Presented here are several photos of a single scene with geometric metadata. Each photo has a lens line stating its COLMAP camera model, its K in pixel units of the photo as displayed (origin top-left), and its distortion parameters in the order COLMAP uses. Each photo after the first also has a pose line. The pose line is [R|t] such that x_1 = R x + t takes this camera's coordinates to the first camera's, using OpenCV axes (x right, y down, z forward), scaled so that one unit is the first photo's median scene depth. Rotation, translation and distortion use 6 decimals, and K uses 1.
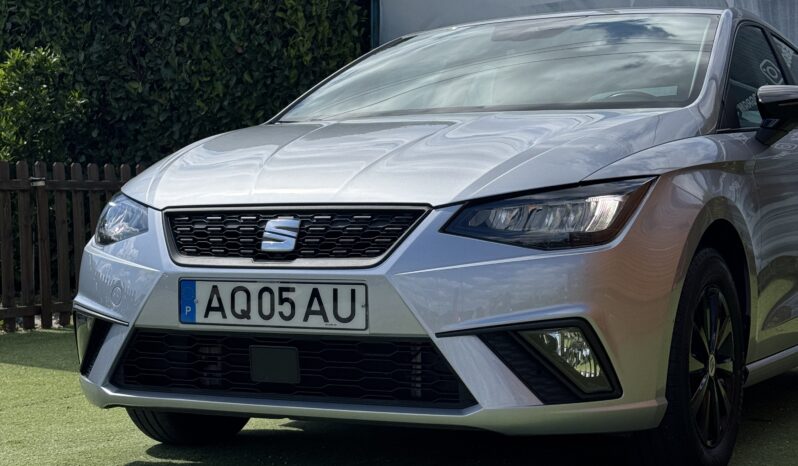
lens RADIAL K [[1470.7, 0, 399.0], [0, 1470.7, 233.0], [0, 0, 1]] dist [0.164112, -0.022072]
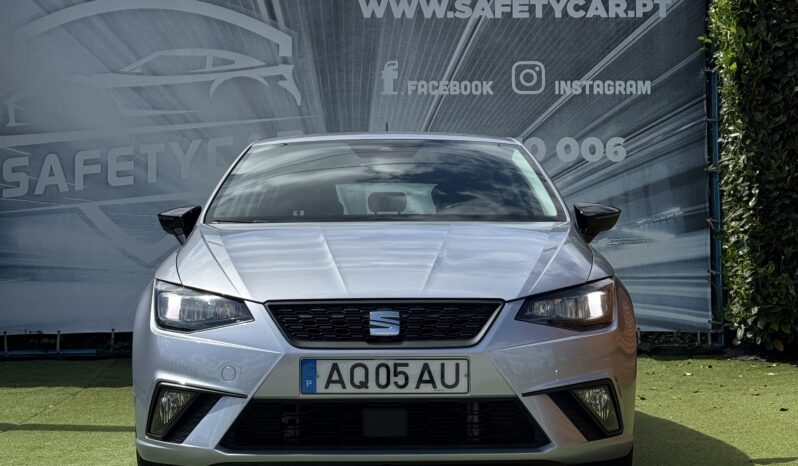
lens RADIAL K [[1488.3, 0, 411.3], [0, 1488.3, 231.5], [0, 0, 1]] dist [0.161948, 0.004908]
pose [[0.882581, 0.010091, 0.470052, -0.690135], [0.005884, 0.999454, -0.032505, -0.037199], [-0.470124, 0.031455, 0.882040, -0.184288]]
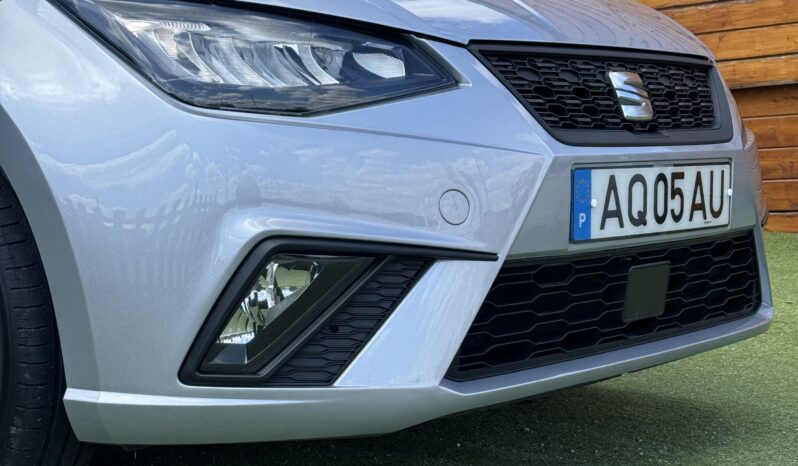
lens RADIAL K [[1558.5, 0, 399.0], [0, 1558.5, 233.0], [0, 0, 1]] dist [-0.038940, -0.104153]
pose [[0.165742, -0.064487, 0.984059, -0.790447], [0.010433, 0.997918, 0.063638, 0.017671], [-0.986114, -0.000281, 0.166069, 0.997335]]
